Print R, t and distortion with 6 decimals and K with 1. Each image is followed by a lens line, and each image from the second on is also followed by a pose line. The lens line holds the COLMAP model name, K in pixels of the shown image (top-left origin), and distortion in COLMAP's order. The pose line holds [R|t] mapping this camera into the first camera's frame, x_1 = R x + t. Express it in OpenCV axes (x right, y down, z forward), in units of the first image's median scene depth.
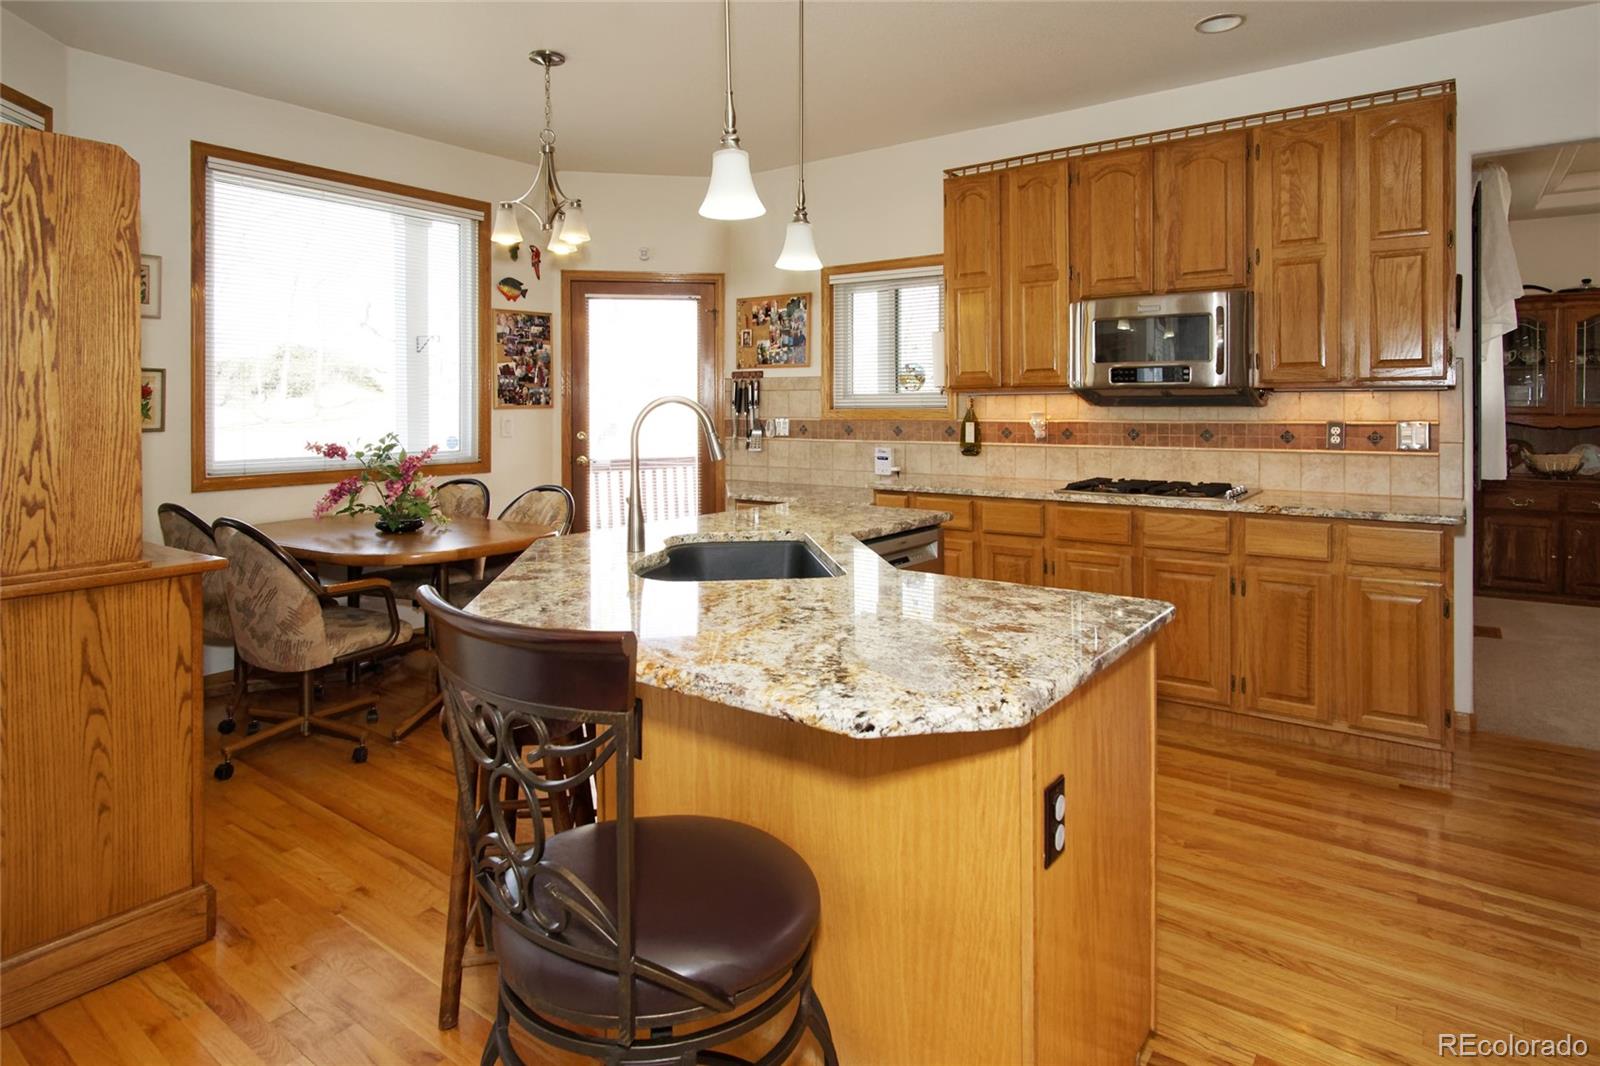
lens RADIAL K [[928.2, 0, 823.8], [0, 928.2, 408.7], [0, 0, 1]] dist [-0.002005, 0.000808]
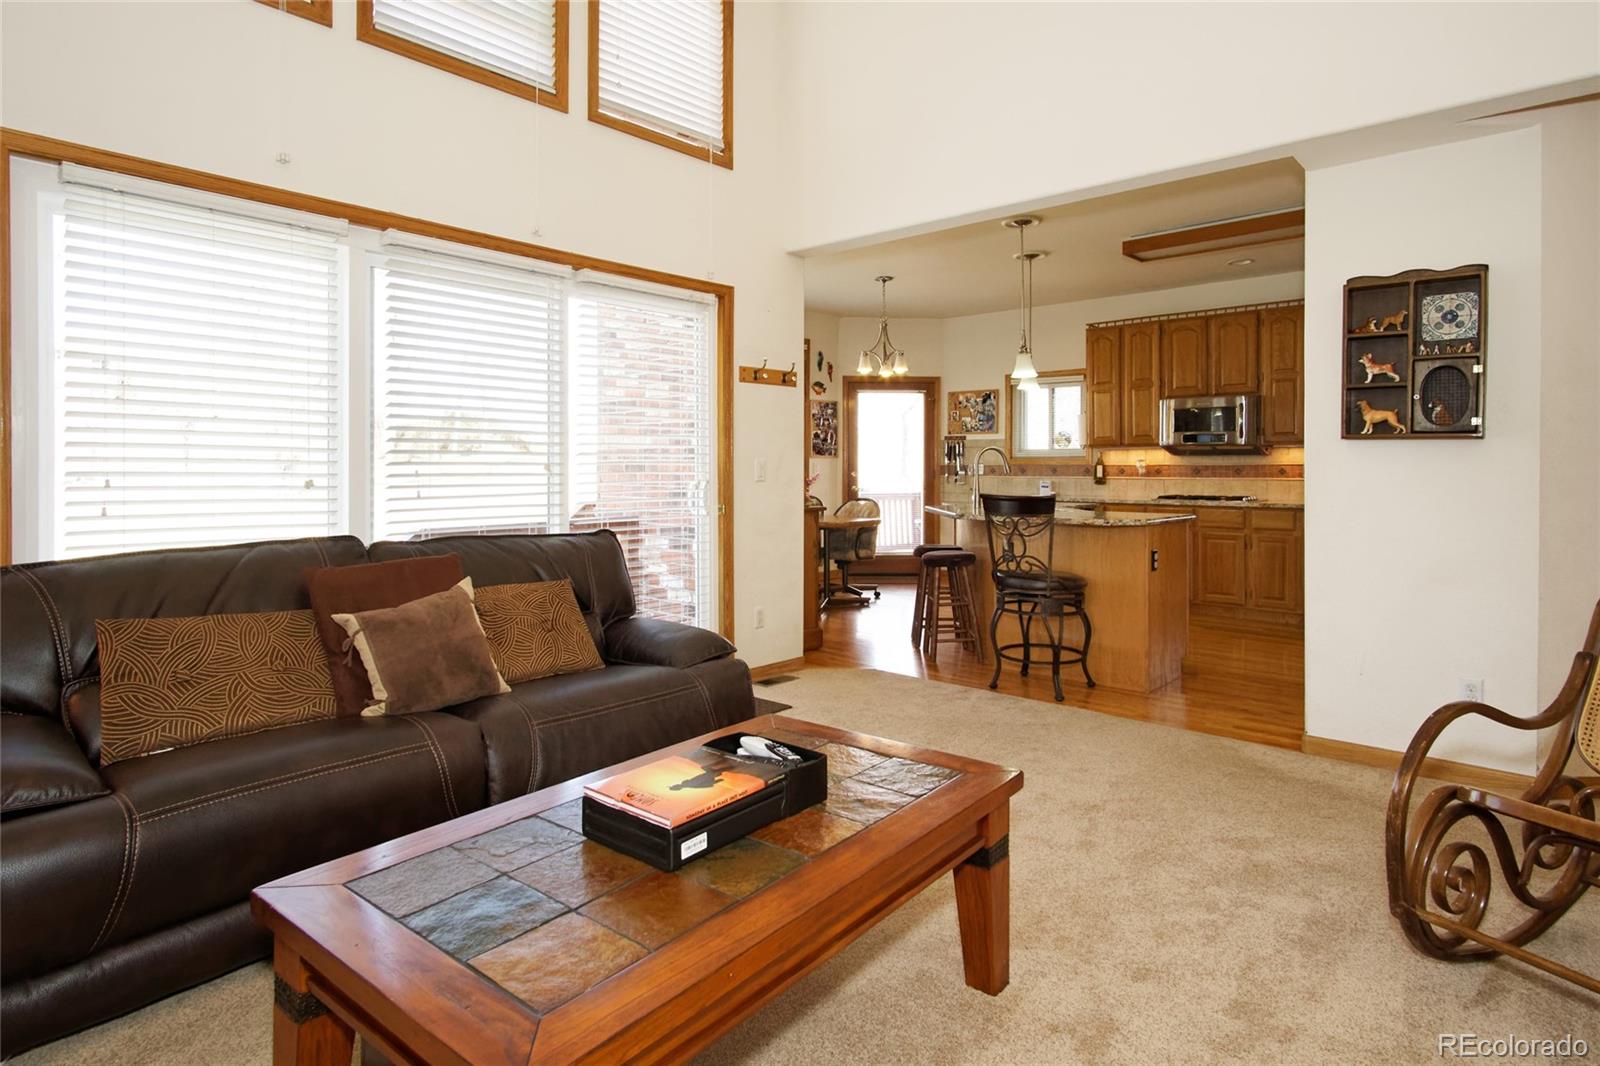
lens RADIAL K [[915.5, 0, 766.1], [0, 915.5, 466.1], [0, 0, 1]] dist [-0.001783, -0.000188]
pose [[0.988924, 0.005858, -0.148309, -0.210064], [-0.006691, 0.999965, -0.005118, 0.029292], [0.148273, 0.006054, 0.988928, -0.803574]]
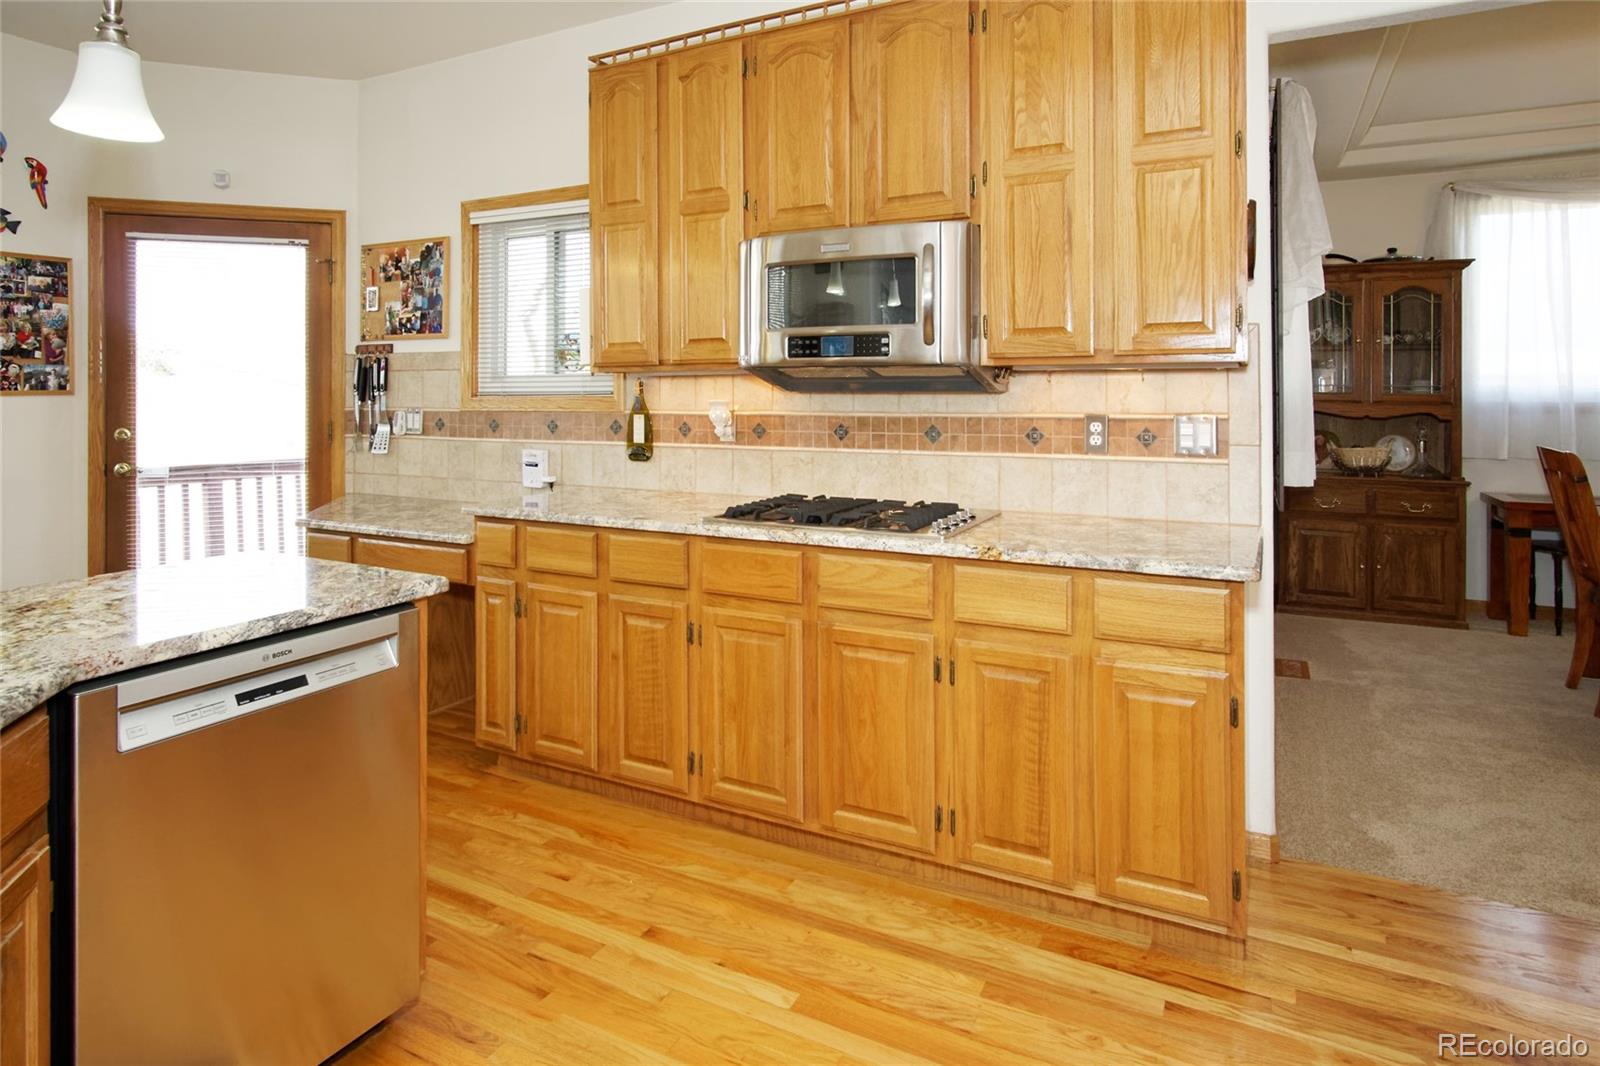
lens RADIAL K [[919.1, 0, 844.8], [0, 919.1, 384.8], [0, 0, 1]] dist [-0.001807, -0.000360]
pose [[0.985883, 0.001200, 0.167433, 0.196728], [0.000471, 0.999950, -0.009939, -0.001324], [-0.167437, 0.009878, 0.985833, 0.274340]]
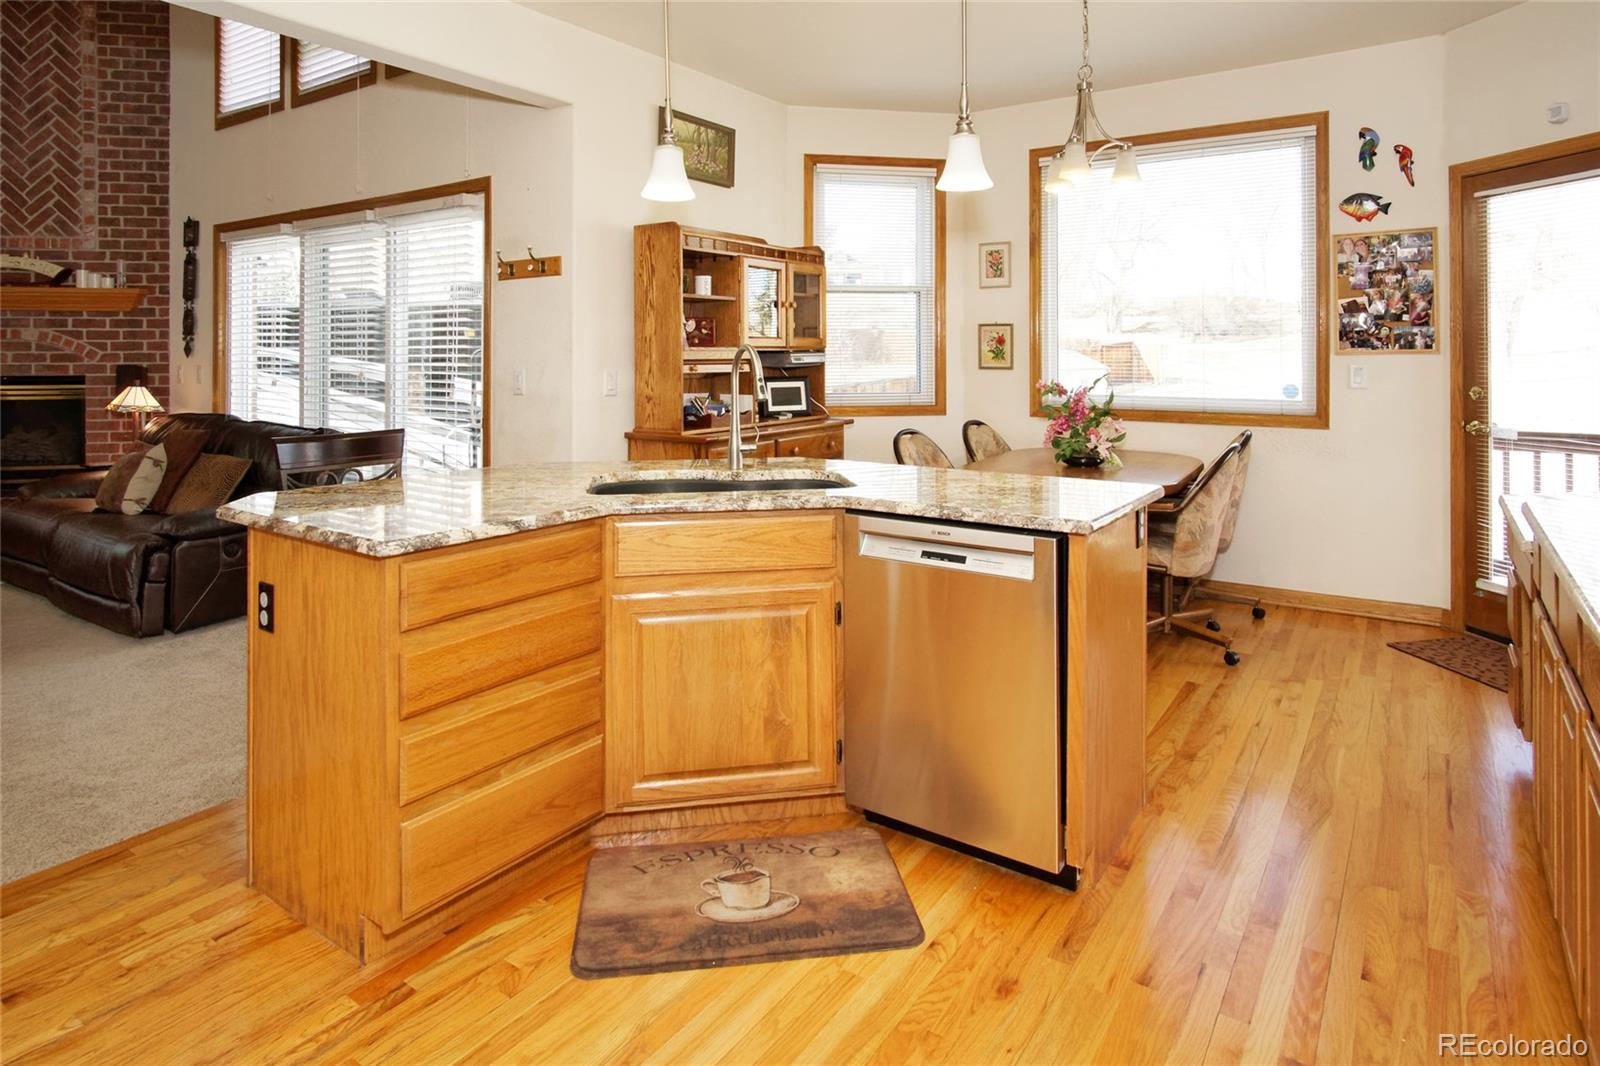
lens RADIAL K [[927.1, 0, 767.3], [0, 927.1, 349.2], [0, 0, 1]] dist [-0.003713, 0.018377]
pose [[-0.027385, 0.000004, -0.999625, 0.569146], [-0.001660, 0.999999, 0.000050, -0.004093], [0.999624, 0.001661, -0.027385, 0.582576]]
